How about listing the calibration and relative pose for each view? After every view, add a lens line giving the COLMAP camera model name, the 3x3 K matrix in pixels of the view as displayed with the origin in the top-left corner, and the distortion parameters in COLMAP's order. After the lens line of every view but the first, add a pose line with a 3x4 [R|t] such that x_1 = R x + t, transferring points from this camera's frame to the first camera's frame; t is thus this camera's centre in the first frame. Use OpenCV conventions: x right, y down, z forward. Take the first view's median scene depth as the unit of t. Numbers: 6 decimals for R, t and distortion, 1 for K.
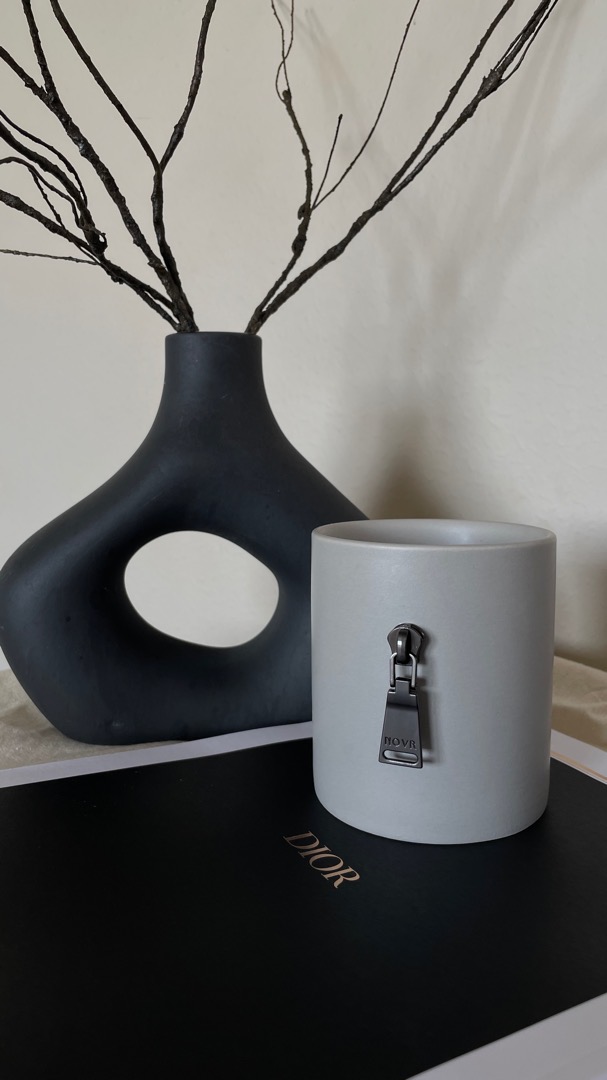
lens RADIAL K [[859.1, 0, 303.0], [0, 859.1, 514.4], [0, 0, 1]] dist [-0.013469, -0.011127]
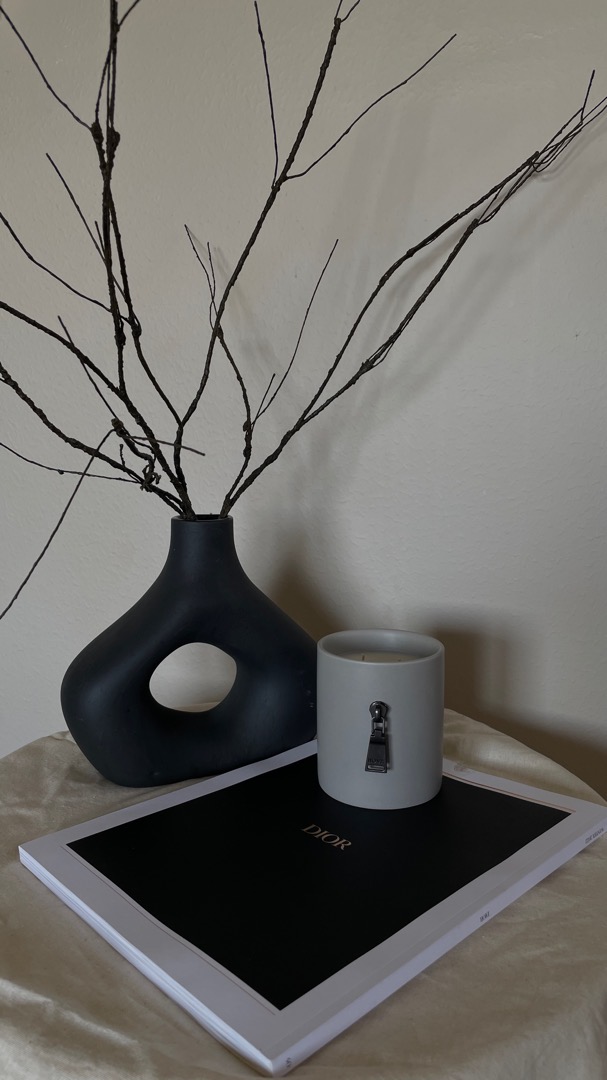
lens RADIAL K [[859.1, 0, 303.0], [0, 859.1, 514.4], [0, 0, 1]] dist [-0.013469, -0.011127]
pose [[0.963189, -0.046616, 0.264751, -0.364612], [0.052985, 0.998451, -0.016961, -0.187664], [-0.263550, 0.030364, 0.964168, -0.598485]]
